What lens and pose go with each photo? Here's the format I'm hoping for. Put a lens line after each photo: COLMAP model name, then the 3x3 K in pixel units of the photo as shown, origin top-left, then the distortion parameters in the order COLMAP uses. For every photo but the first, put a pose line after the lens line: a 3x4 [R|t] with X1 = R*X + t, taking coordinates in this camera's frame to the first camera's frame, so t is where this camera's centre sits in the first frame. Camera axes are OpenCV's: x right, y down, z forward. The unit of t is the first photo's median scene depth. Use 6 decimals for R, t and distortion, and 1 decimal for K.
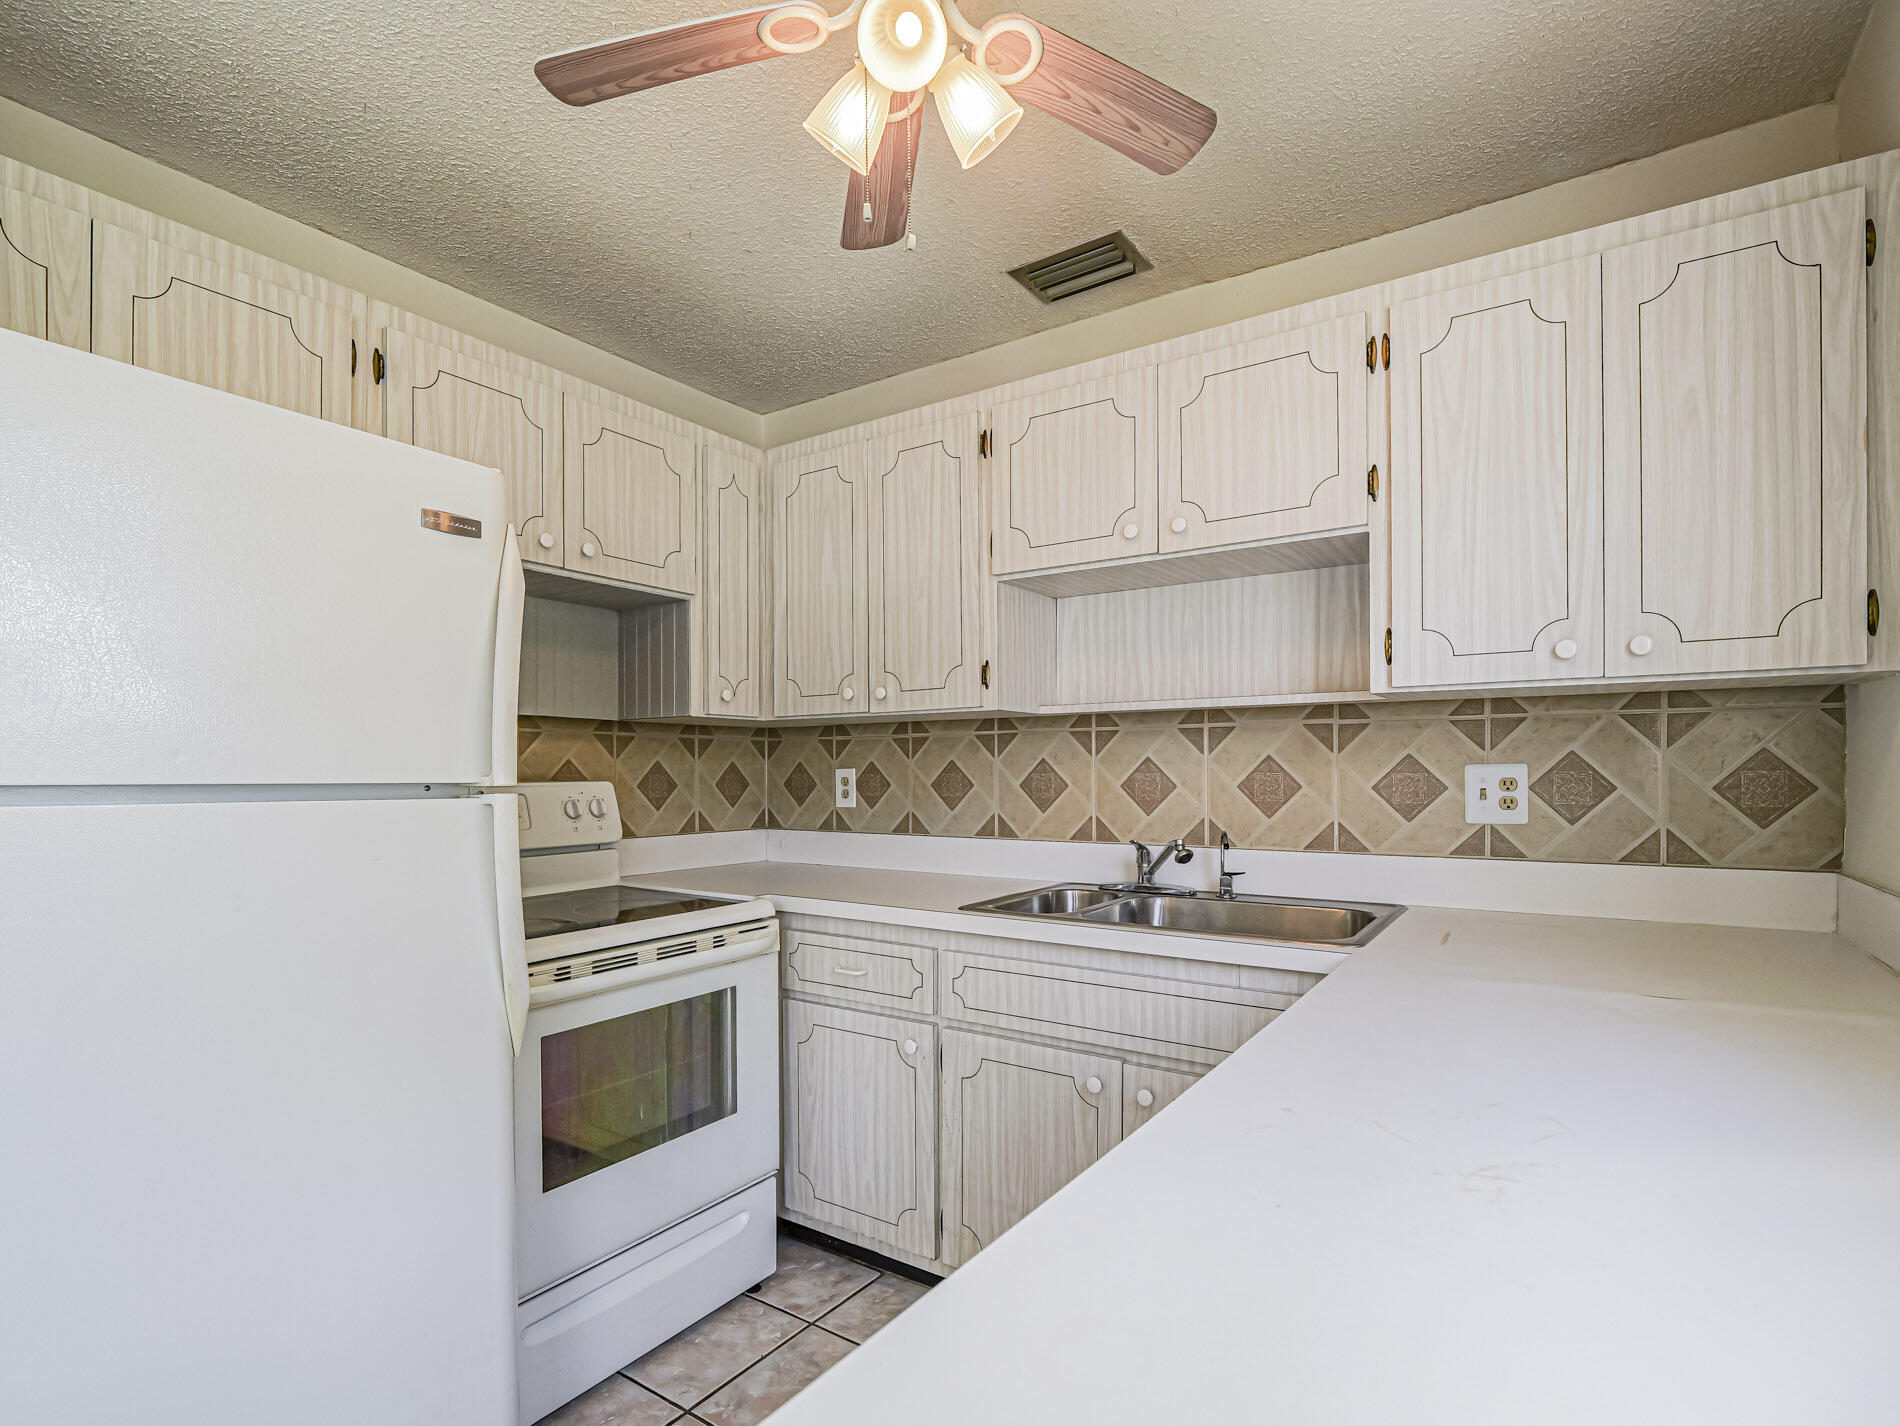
lens RADIAL K [[916.8, 0, 983.1], [0, 916.8, 791.3], [0, 0, 1]] dist [-0.012482, -0.001226]
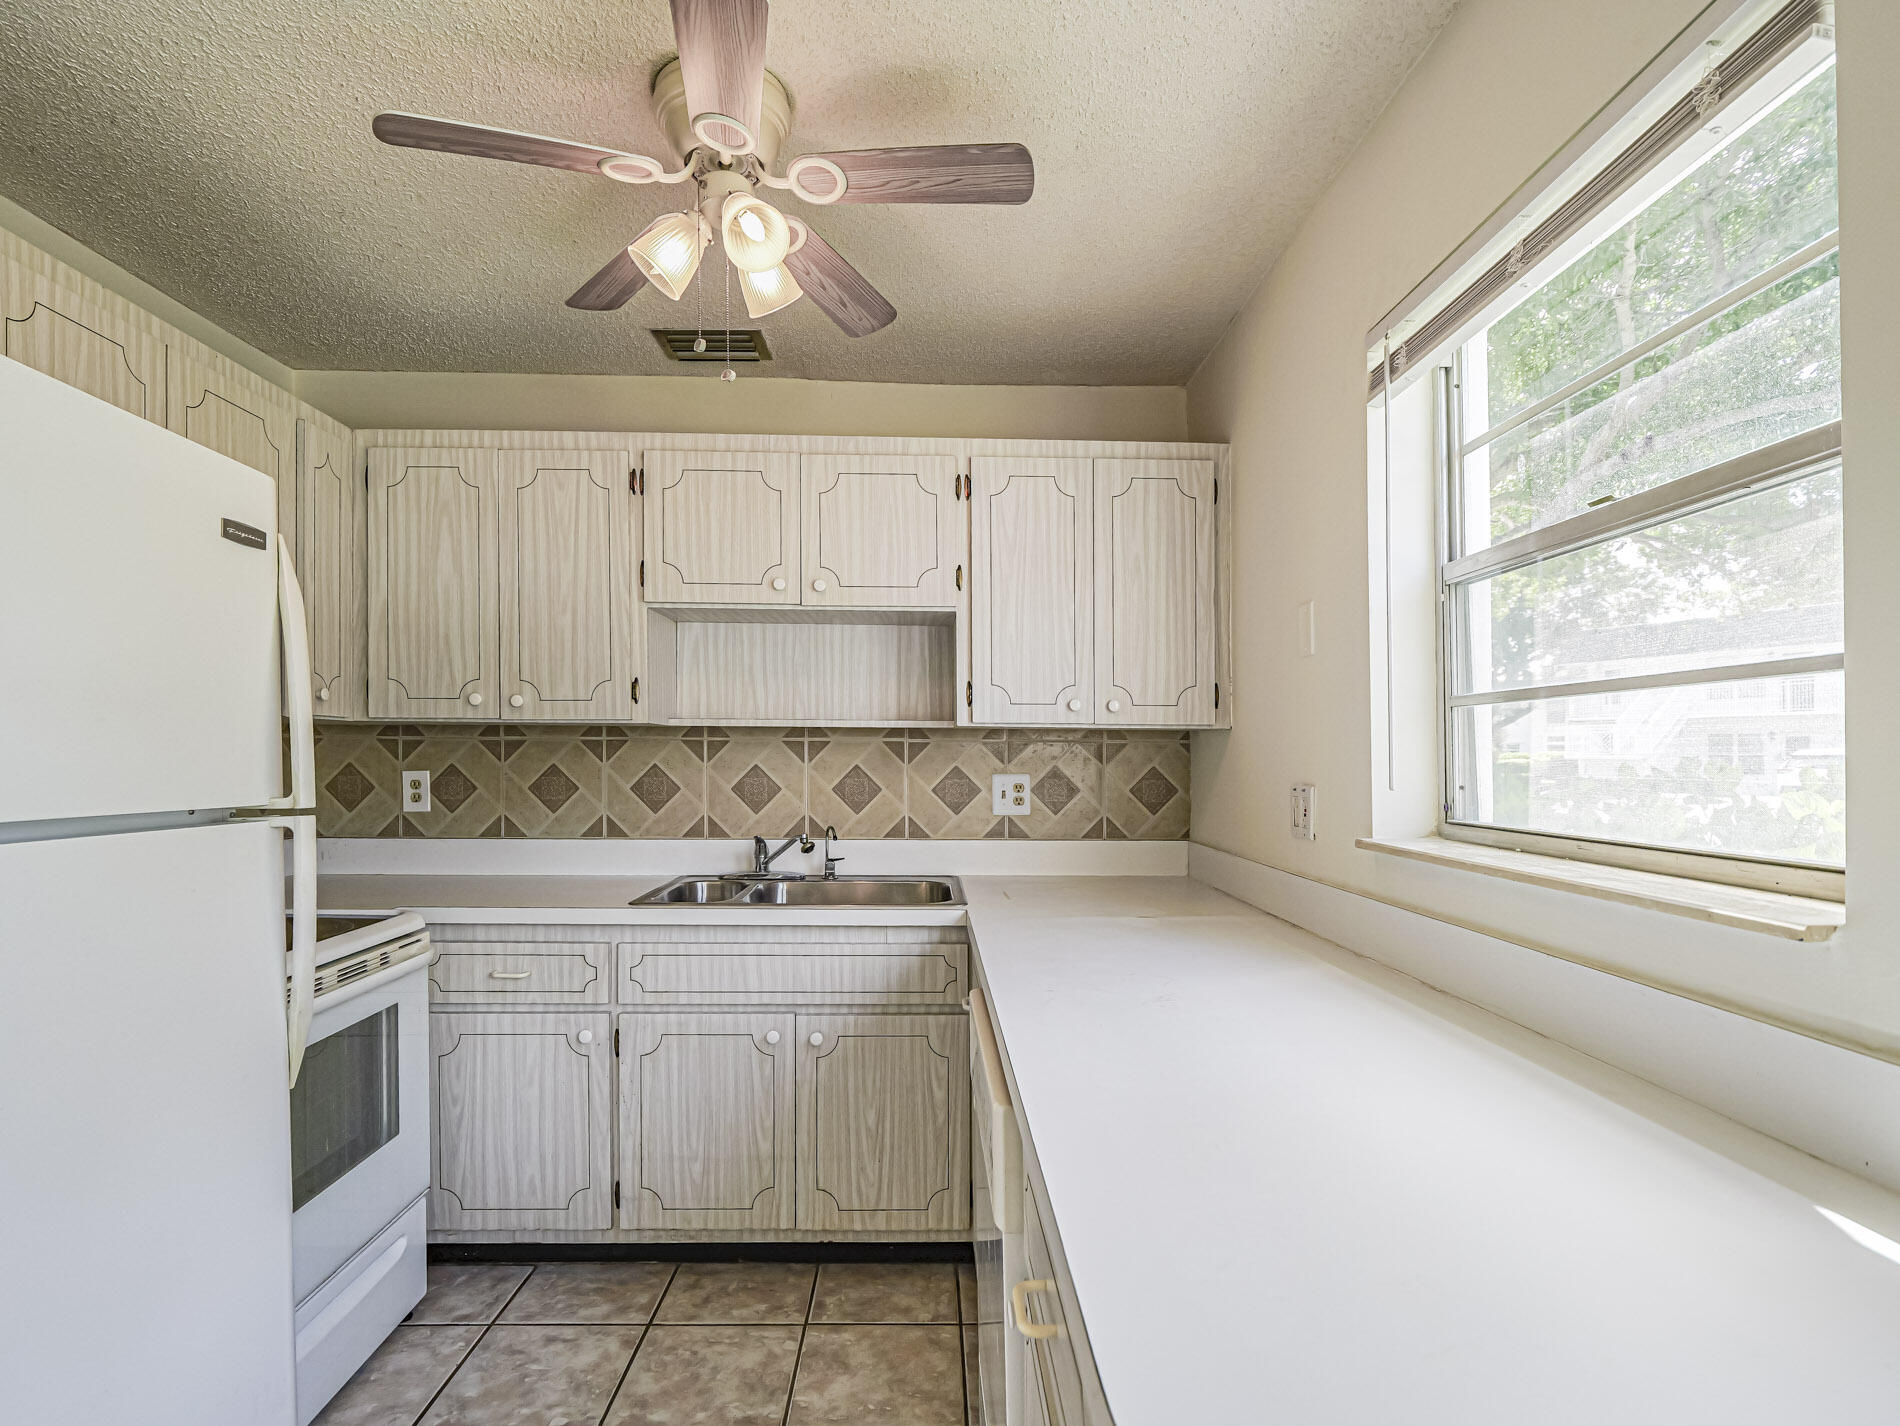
lens RADIAL K [[943.1, 0, 950.7], [0, 943.1, 757.7], [0, 0, 1]] dist [-0.006593, -0.002894]
pose [[0.812768, 0.009317, 0.582513, -0.364299], [0.001422, 0.999837, -0.017975, -0.027012], [-0.582585, 0.015438, 0.812623, -0.148631]]
